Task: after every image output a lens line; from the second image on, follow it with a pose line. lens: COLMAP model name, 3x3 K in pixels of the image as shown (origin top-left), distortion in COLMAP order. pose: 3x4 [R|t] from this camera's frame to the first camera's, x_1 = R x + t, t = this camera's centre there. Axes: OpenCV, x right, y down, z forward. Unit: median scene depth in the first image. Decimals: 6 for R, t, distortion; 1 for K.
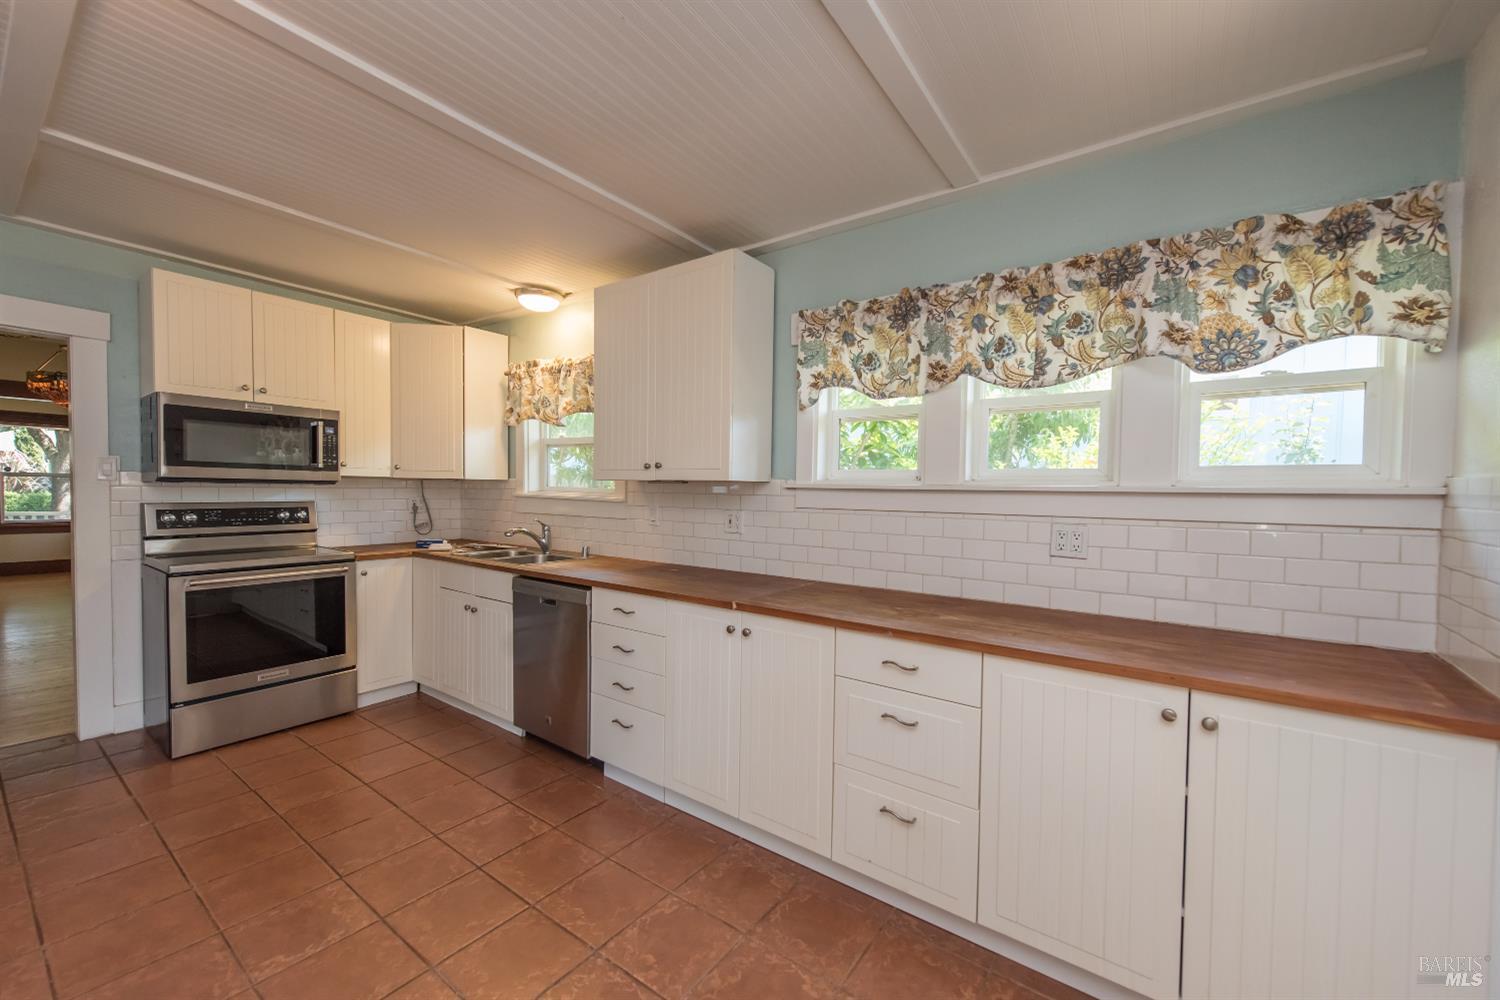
lens RADIAL K [[582.7, 0, 747.5], [0, 582.7, 507.0], [0, 0, 1]] dist [0.007629, -0.000456]
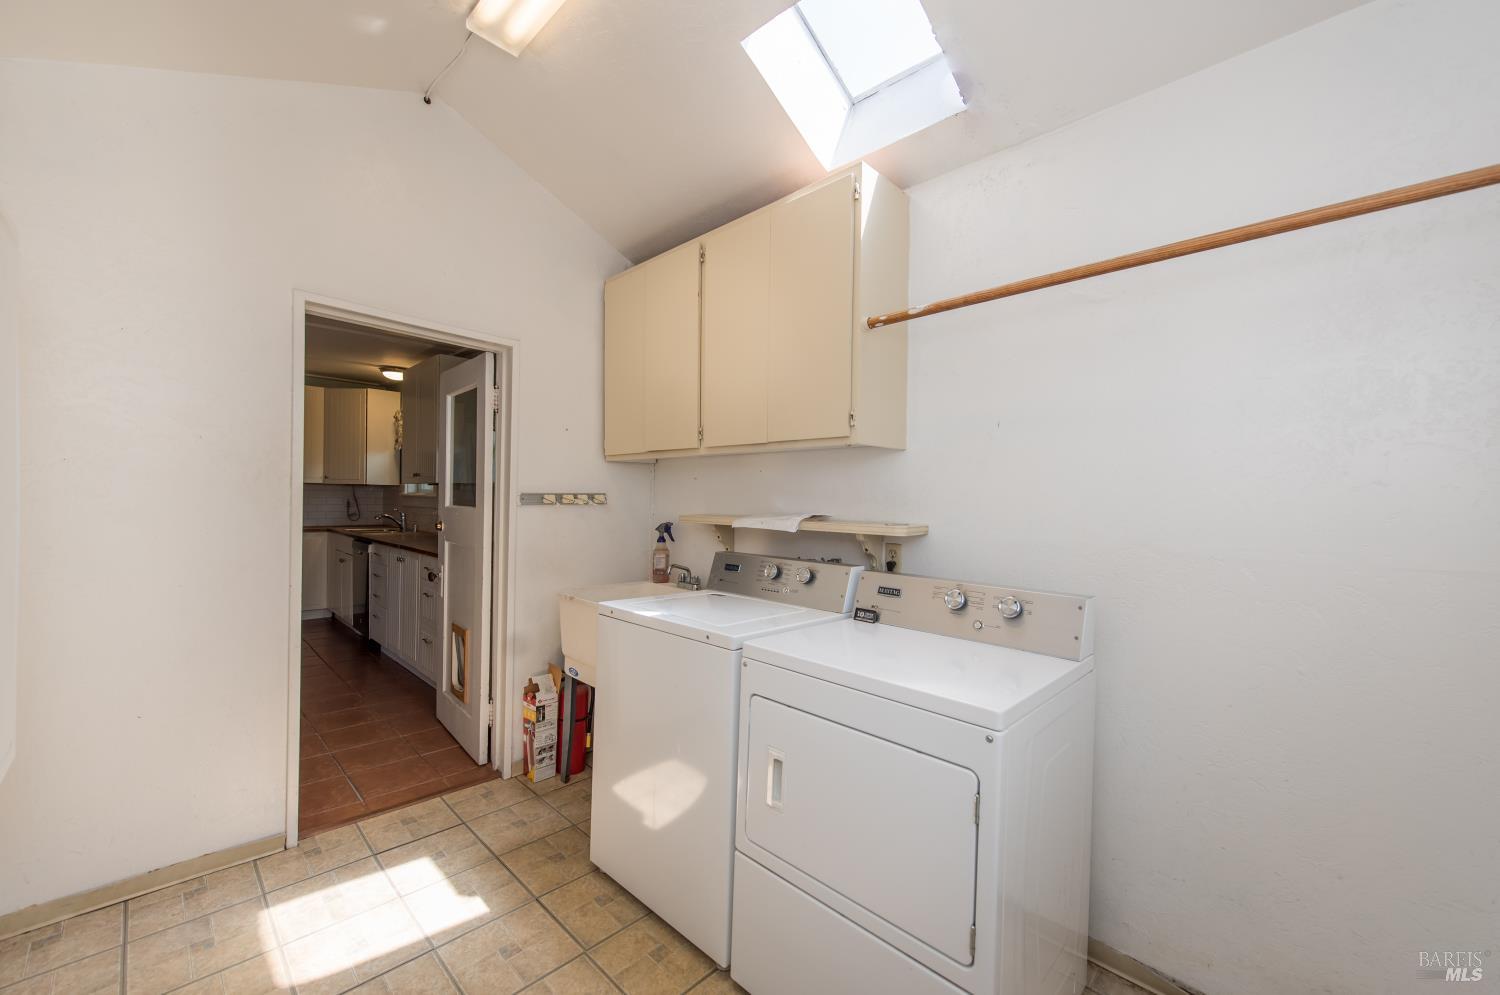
lens RADIAL K [[594.5, 0, 746.9], [0, 594.5, 501.6], [0, 0, 1]] dist [0.002520, 0.000073]
pose [[0.986226, 0.004817, -0.165335, 1.271548], [-0.009658, 0.999548, -0.028484, 0.054693], [0.165123, 0.029688, 0.985826, -0.661709]]
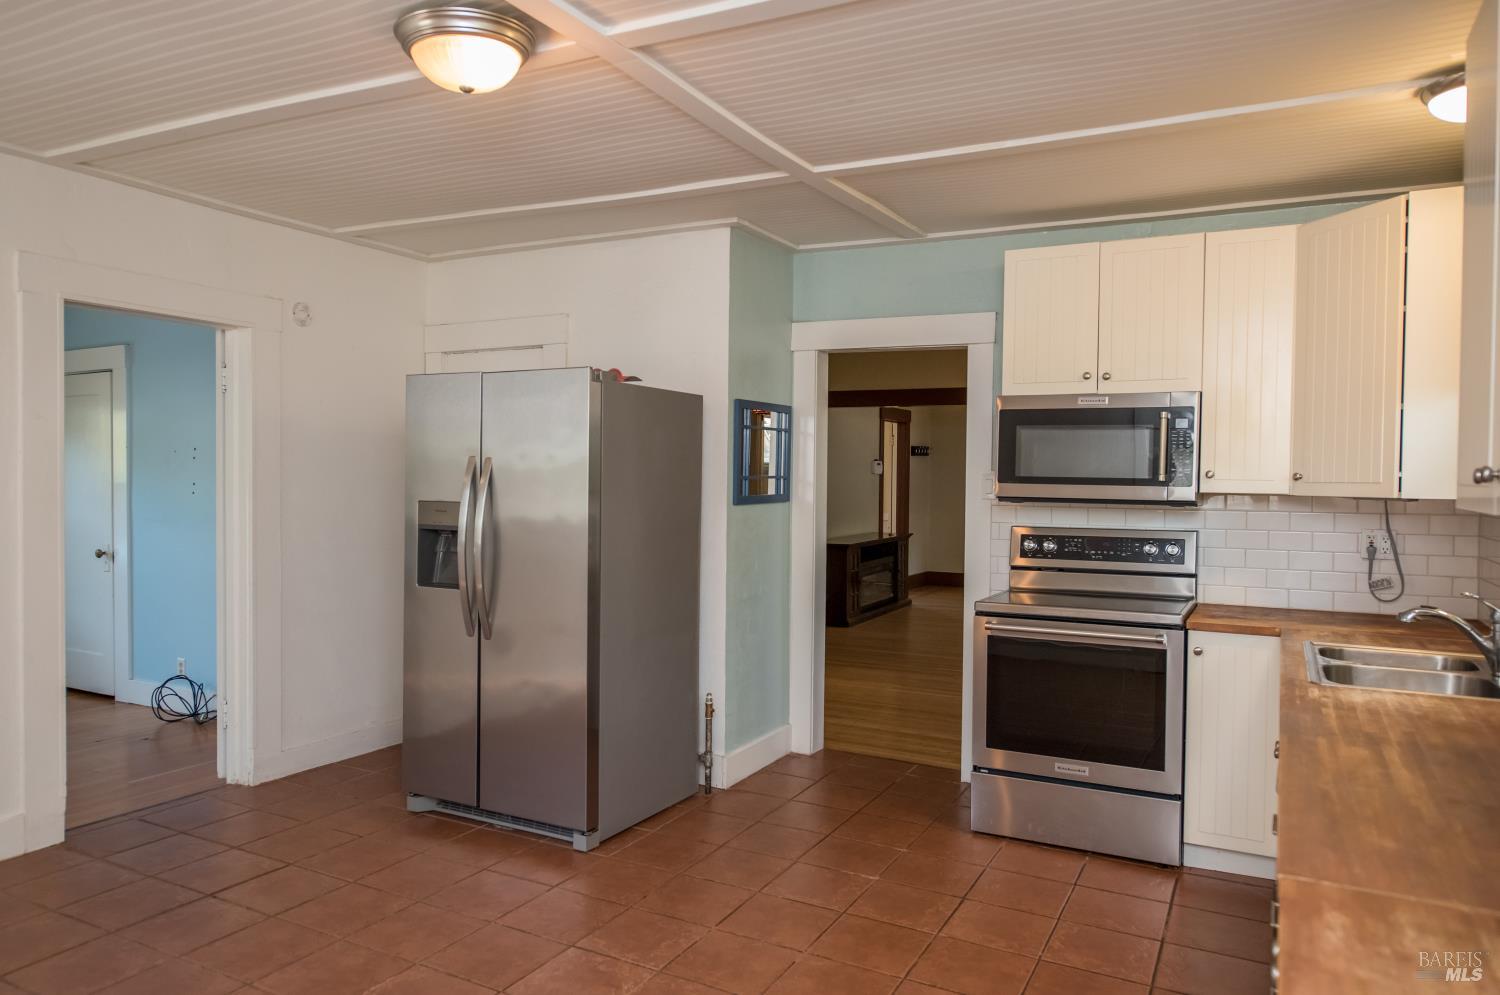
lens RADIAL K [[998.8, 0, 750.0], [0, 998.8, 497.5], [0, 0, 1]] dist [0.004139, -0.000893]
pose [[0.135931, 0.005675, -0.990702, 0.454561], [-0.040489, 0.999180, 0.000168, -0.041669], [0.989891, 0.040090, 0.136049, 0.534386]]
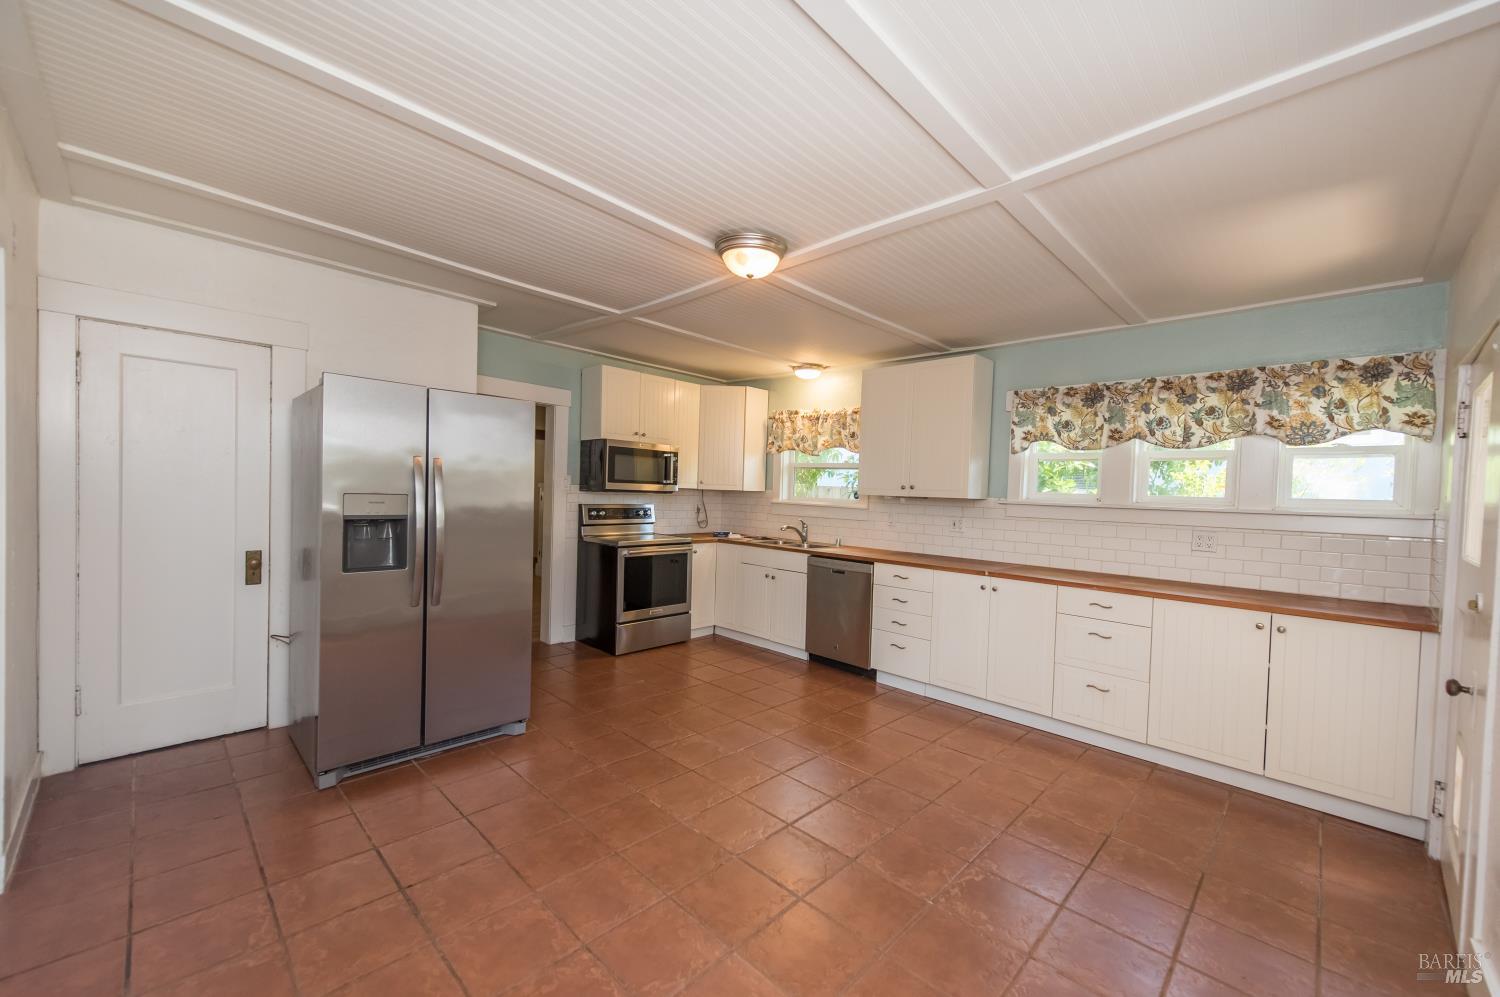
lens RADIAL K [[585.6, 0, 742.7], [0, 585.6, 505.1], [0, 0, 1]] dist [0.001808, 0.000179]
pose [[0.987922, 0.020731, -0.153558, -0.414801], [-0.022090, 0.999730, -0.007147, -0.002326], [0.153368, 0.010452, 0.988114, -0.715499]]
